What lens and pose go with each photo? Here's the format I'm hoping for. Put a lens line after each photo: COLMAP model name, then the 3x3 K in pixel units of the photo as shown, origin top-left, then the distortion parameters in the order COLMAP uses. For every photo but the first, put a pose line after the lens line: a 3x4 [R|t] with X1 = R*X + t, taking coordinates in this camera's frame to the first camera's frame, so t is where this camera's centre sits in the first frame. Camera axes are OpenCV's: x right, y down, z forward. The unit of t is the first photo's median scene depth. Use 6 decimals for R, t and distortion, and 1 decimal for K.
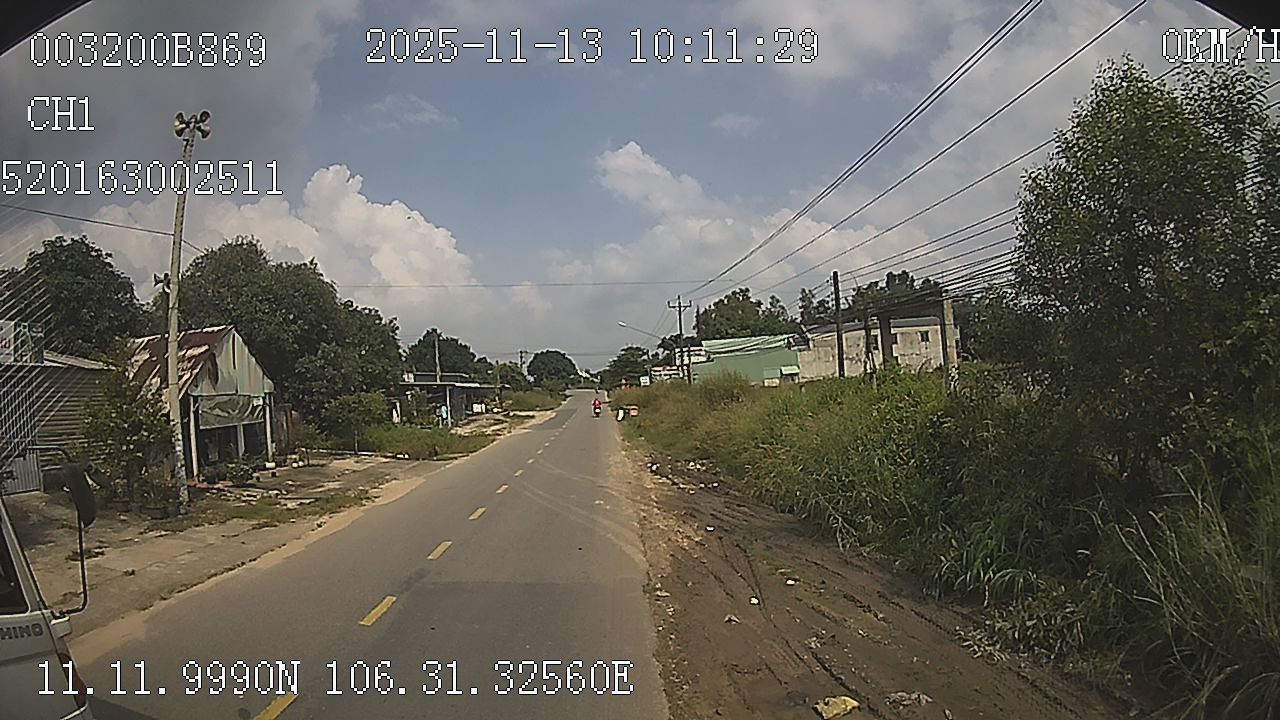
lens RADIAL K [[936.5, 0, 640.0], [0, 936.5, 360.0], [0, 0, 1]] dist [0.000275, 0.000022]
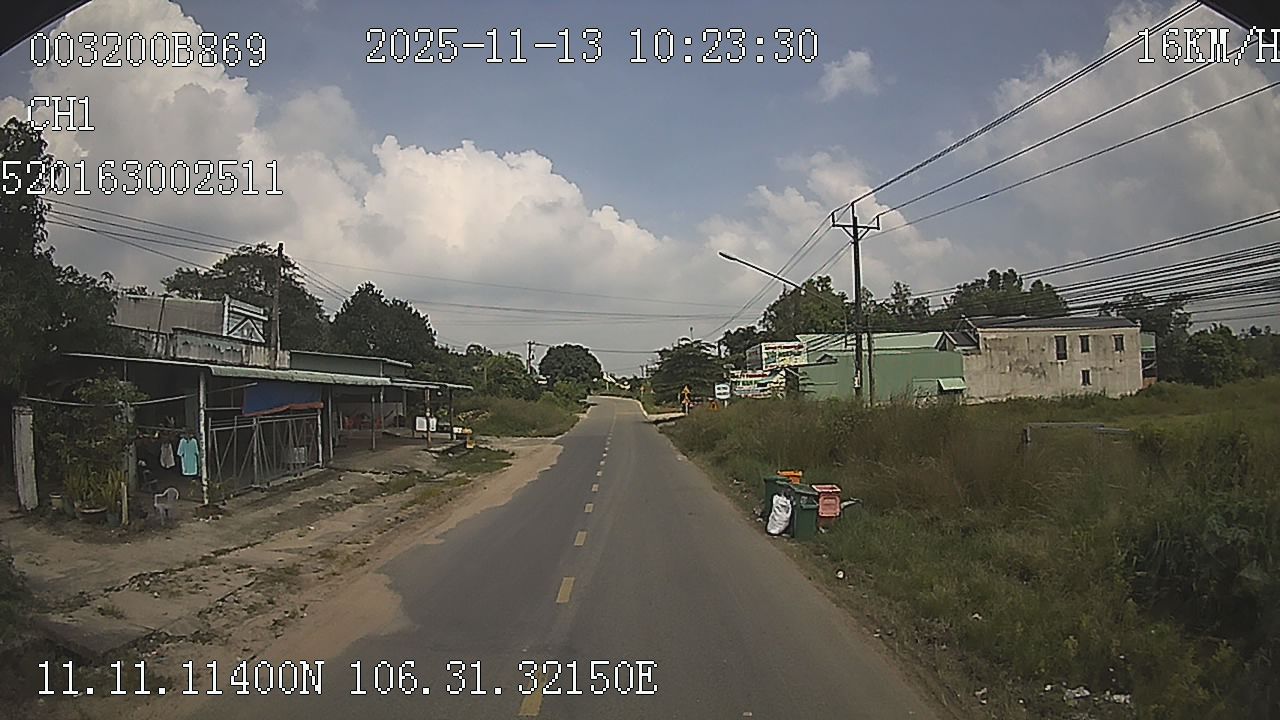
lens RADIAL K [[933.3, 0, 640.0], [0, 933.3, 360.0], [0, 0, 1]] dist [-0.391947, 0.000194]
pose [[0.998419, 0.050623, -0.024438, -0.019515], [-0.050835, 0.998674, -0.008104, 0.006175], [0.023995, 0.009333, 0.999669, 0.249920]]
